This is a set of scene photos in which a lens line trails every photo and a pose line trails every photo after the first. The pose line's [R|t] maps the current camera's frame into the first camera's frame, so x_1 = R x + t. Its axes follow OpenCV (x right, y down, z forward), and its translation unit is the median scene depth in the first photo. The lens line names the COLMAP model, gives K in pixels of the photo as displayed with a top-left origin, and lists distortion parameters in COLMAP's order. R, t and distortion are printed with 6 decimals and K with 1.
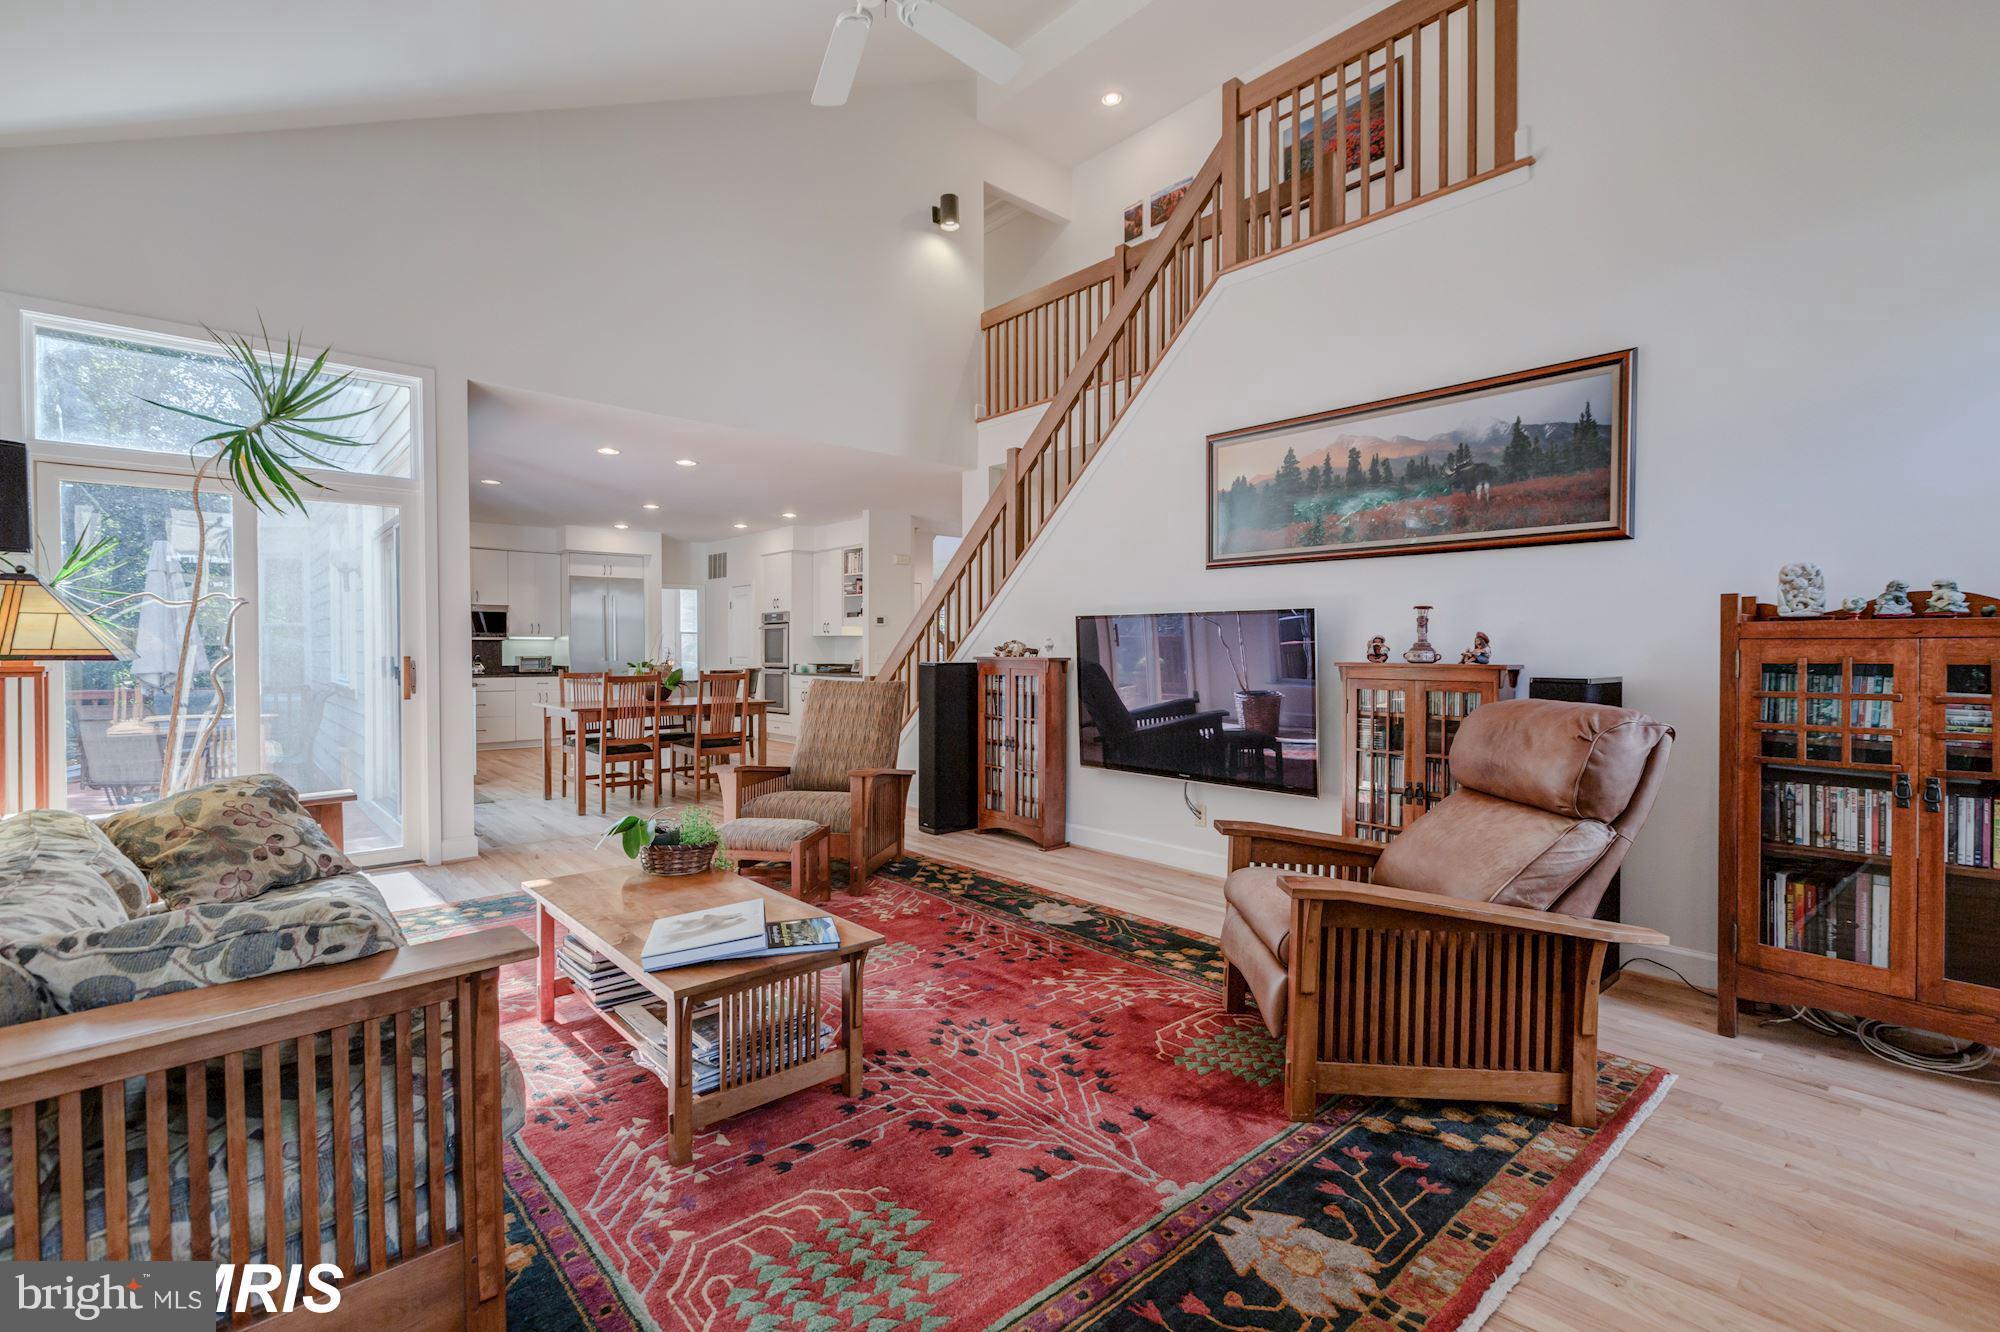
lens RADIAL K [[903.0, 0, 991.1], [0, 903.0, 658.7], [0, 0, 1]] dist [-0.001653, -0.000420]
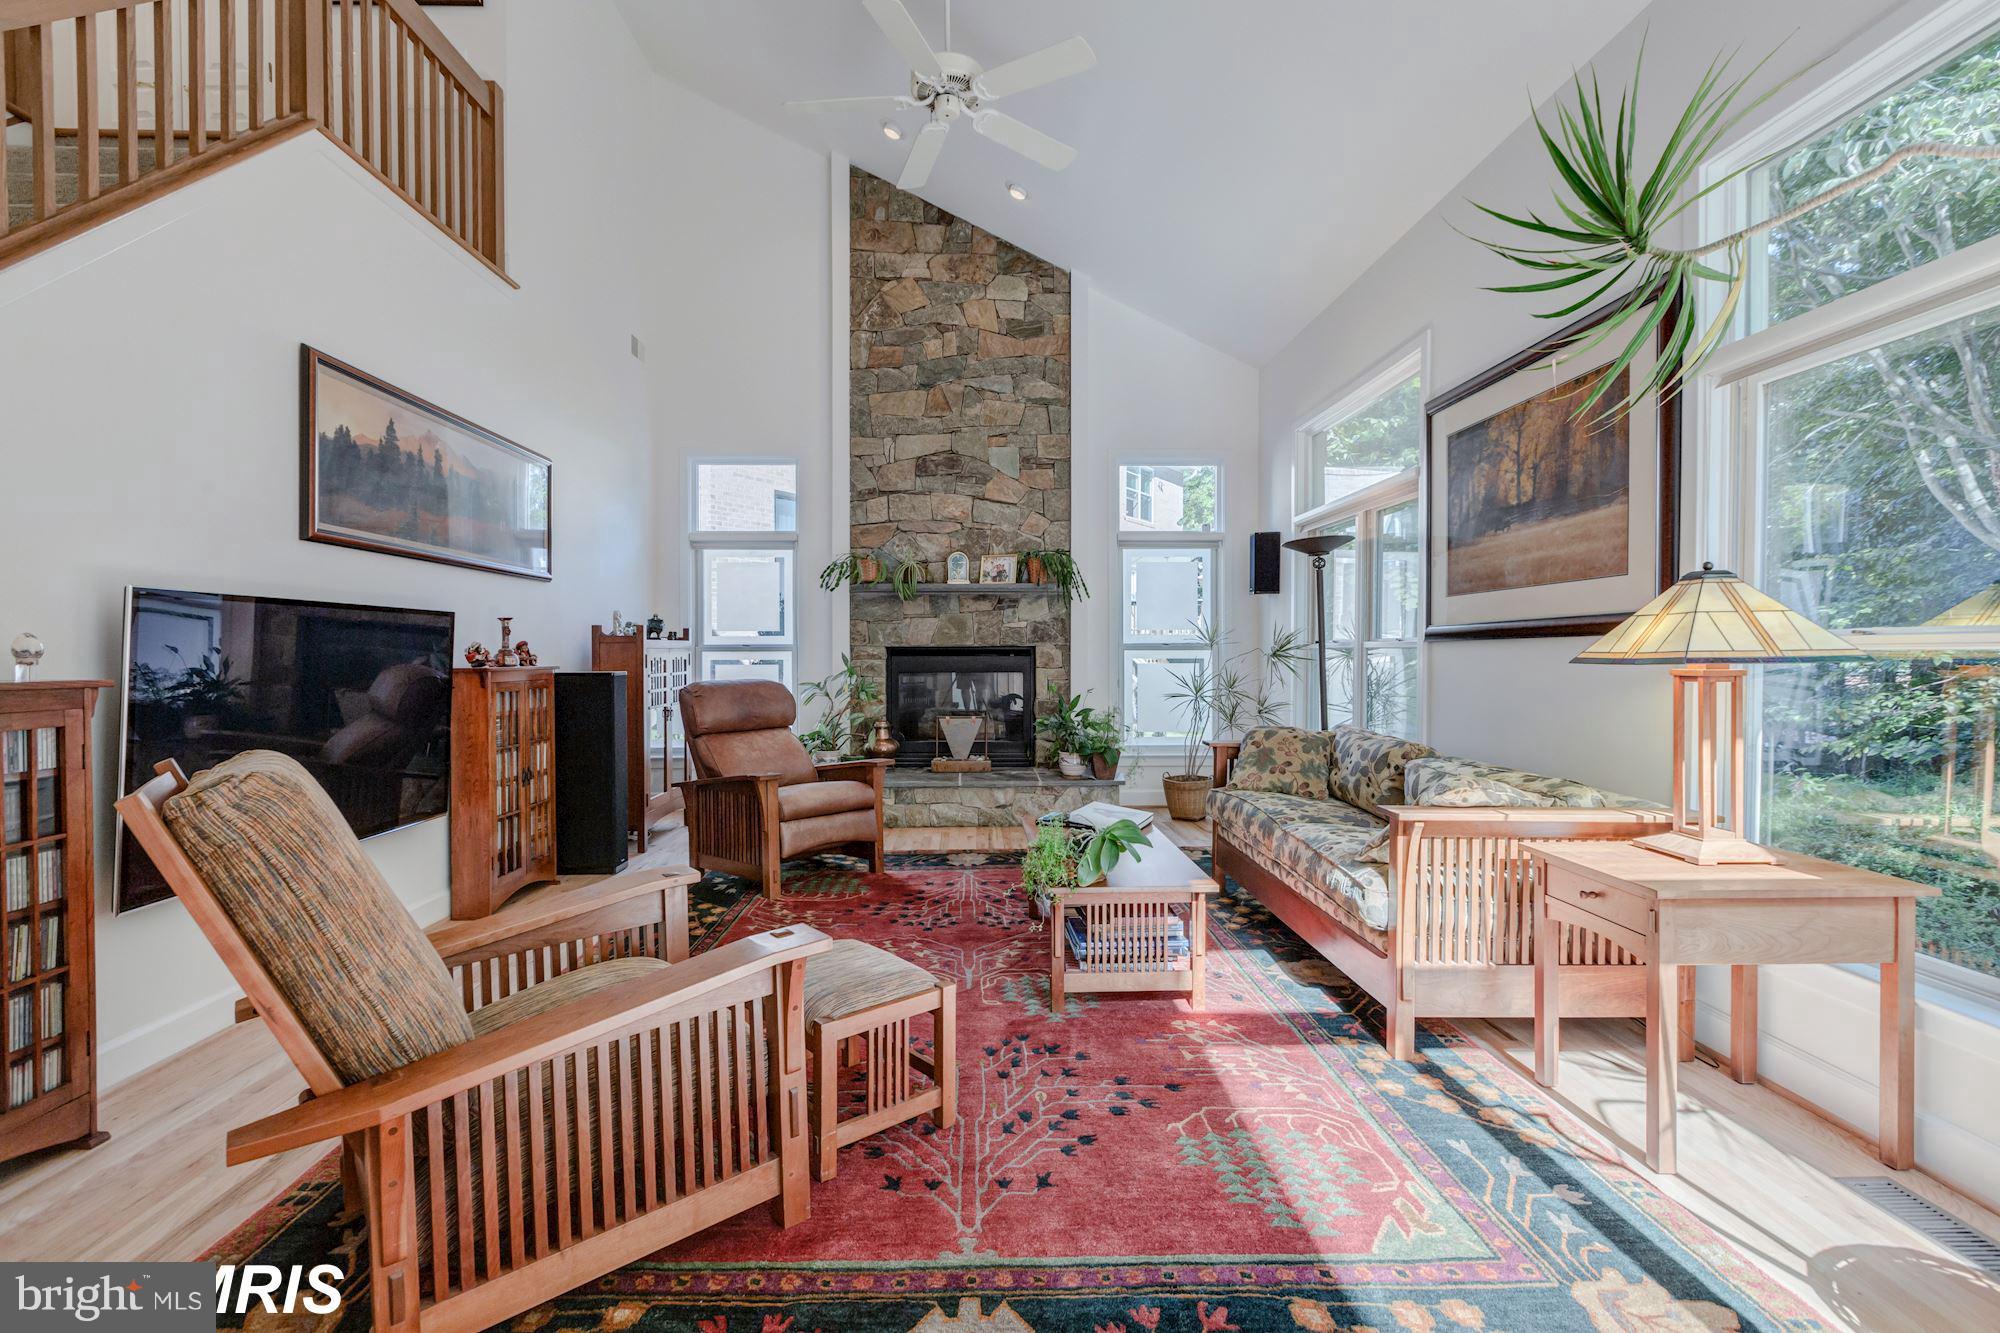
lens RADIAL K [[903.0, 0, 991.1], [0, 903.0, 659.2], [0, 0, 1]] dist [-0.001653, -0.000420]
pose [[-0.769547, -0.003982, 0.638578, -0.750357], [0.011652, 0.999727, 0.020275, -0.020758], [-0.638484, 0.023043, -0.769290, 1.503011]]
